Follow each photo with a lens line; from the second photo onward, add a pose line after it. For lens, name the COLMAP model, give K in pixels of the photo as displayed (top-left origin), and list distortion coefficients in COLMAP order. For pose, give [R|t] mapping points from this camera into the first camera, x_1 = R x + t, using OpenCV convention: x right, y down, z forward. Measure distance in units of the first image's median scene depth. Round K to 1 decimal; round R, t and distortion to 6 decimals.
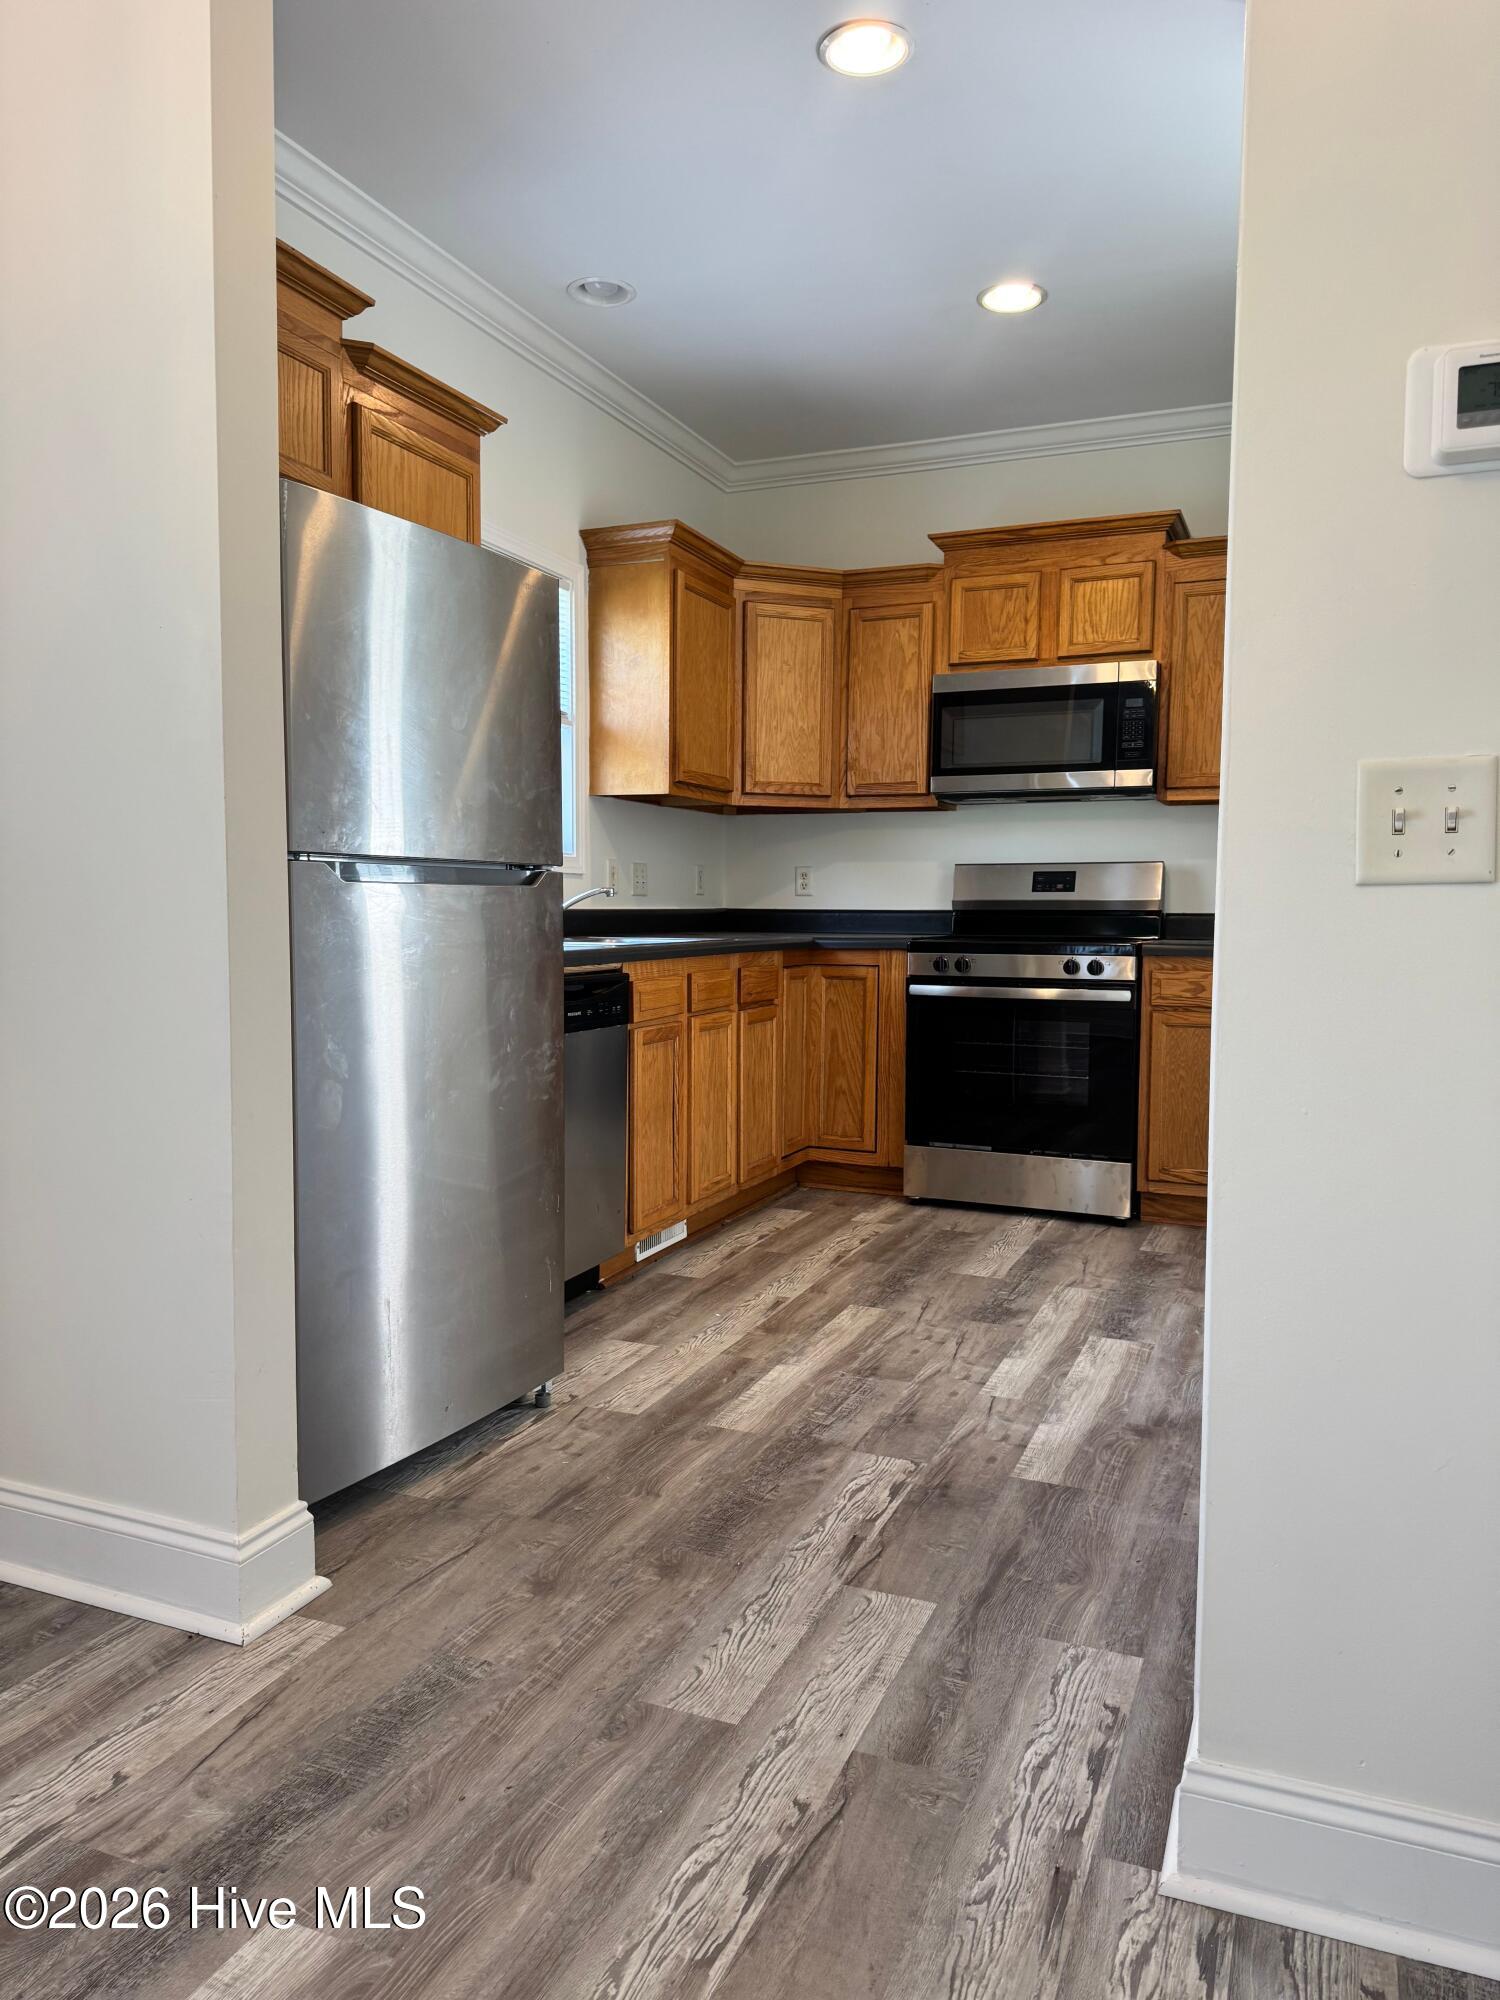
lens RADIAL K [[1412.8, 0, 750.6], [0, 1412.8, 999.4], [0, 0, 1]] dist [0.032120, -0.047242]
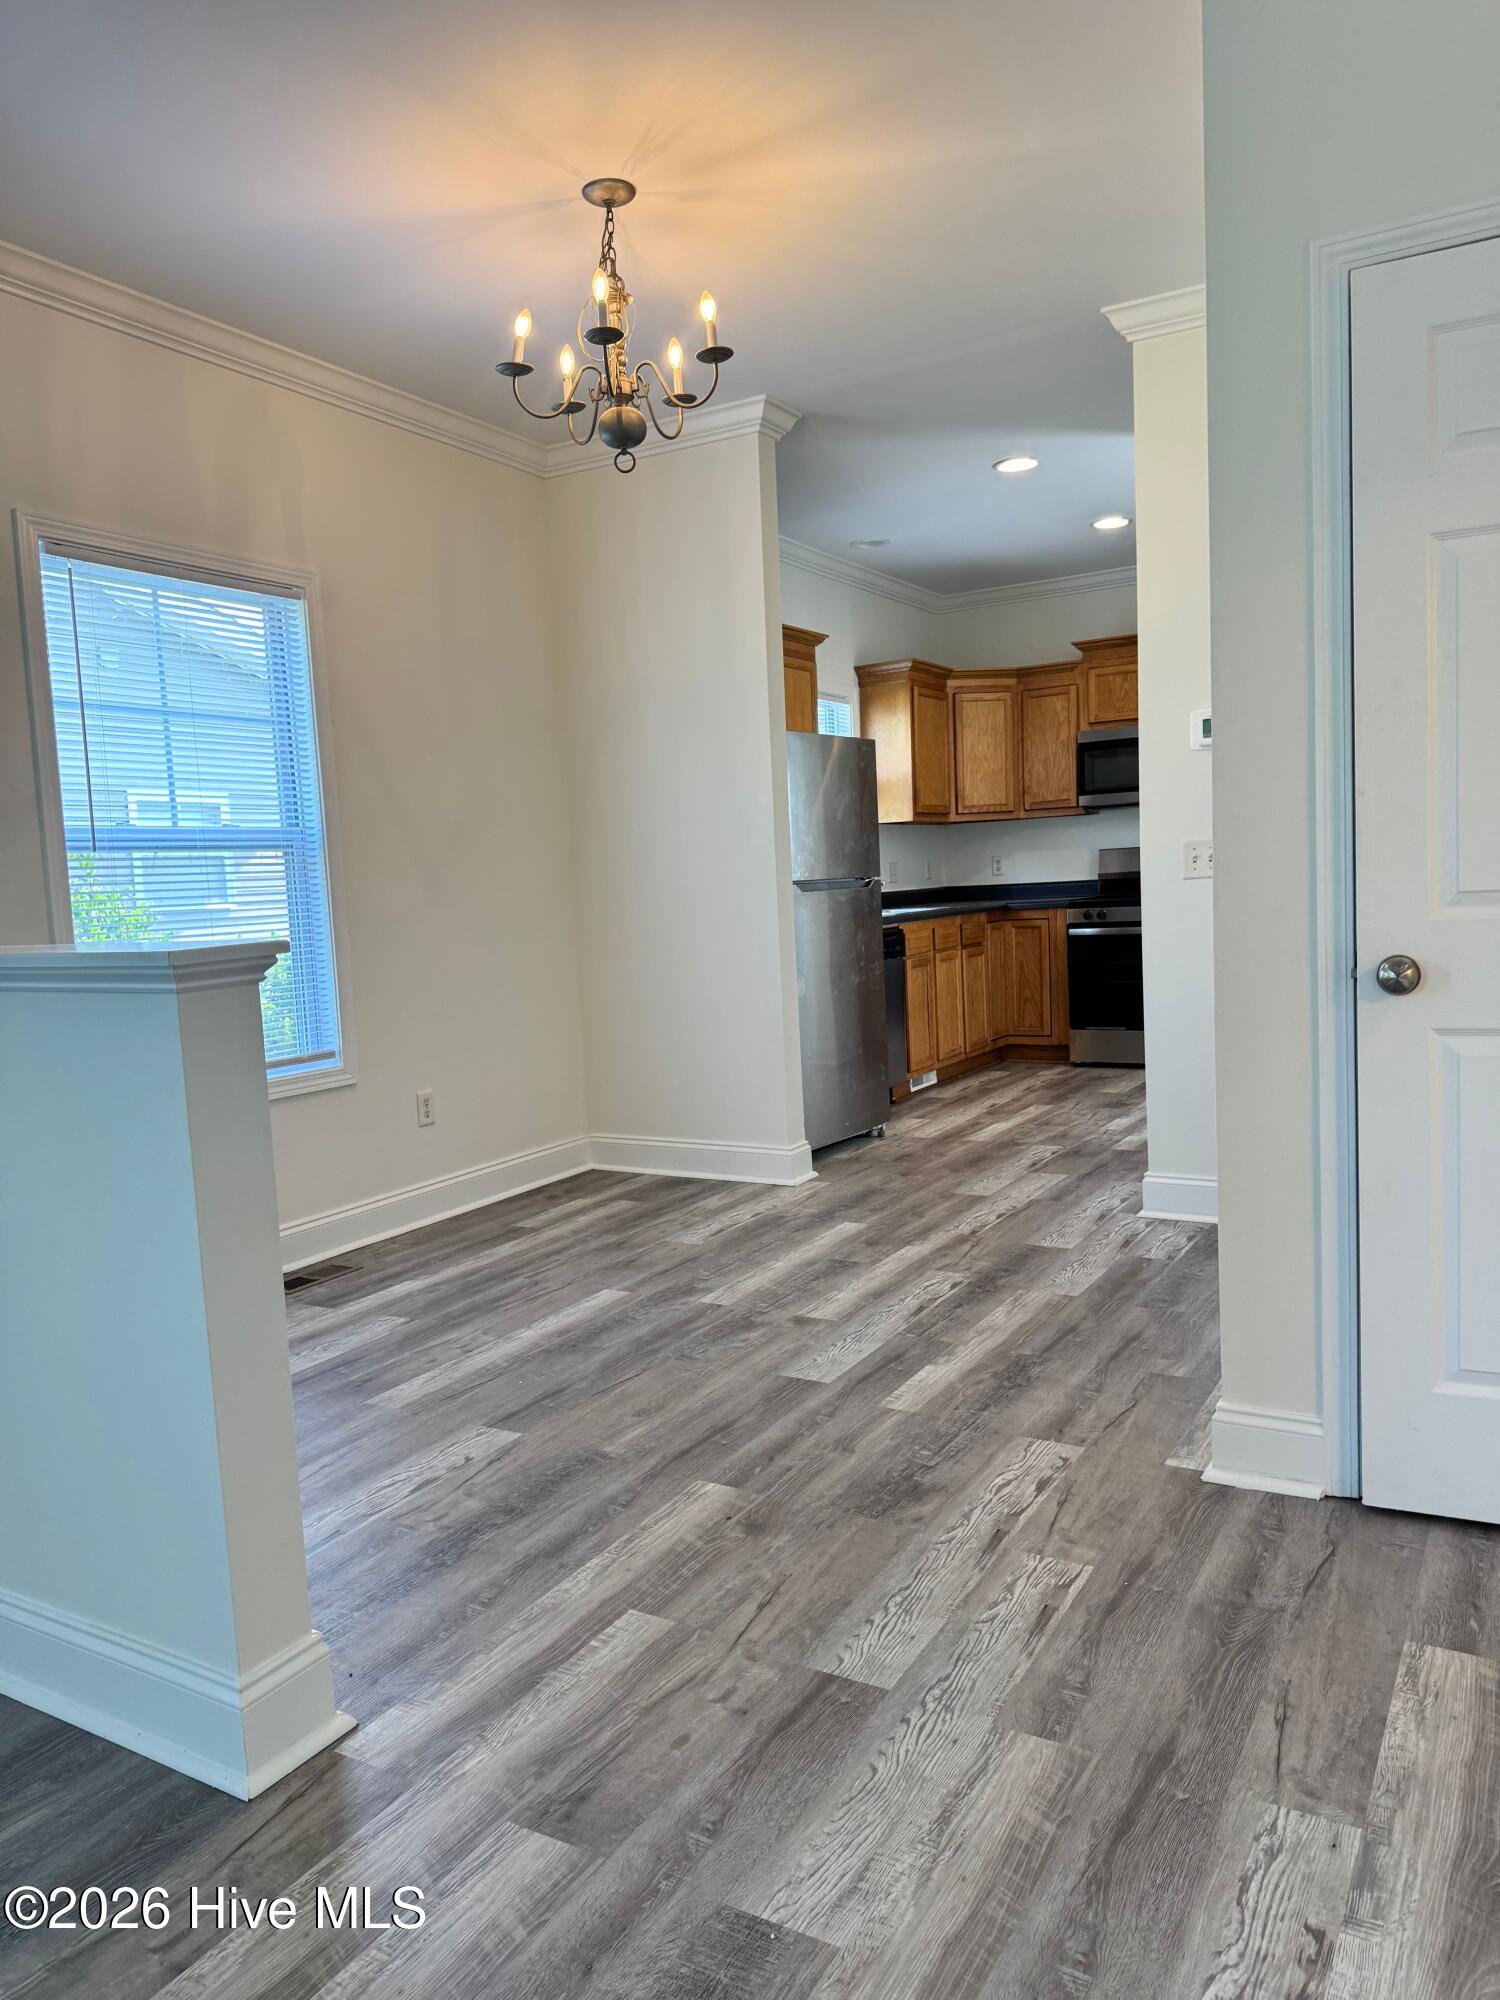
lens RADIAL K [[1412.8, 0, 688.2], [0, 1412.8, 1029.3], [0, 0, 1]] dist [0.032120, -0.047242]
pose [[0.983311, -0.038738, -0.177760, -0.031142], [0.045884, 0.998288, 0.036263, 0.025322], [0.176051, -0.043814, 0.983406, -0.668825]]
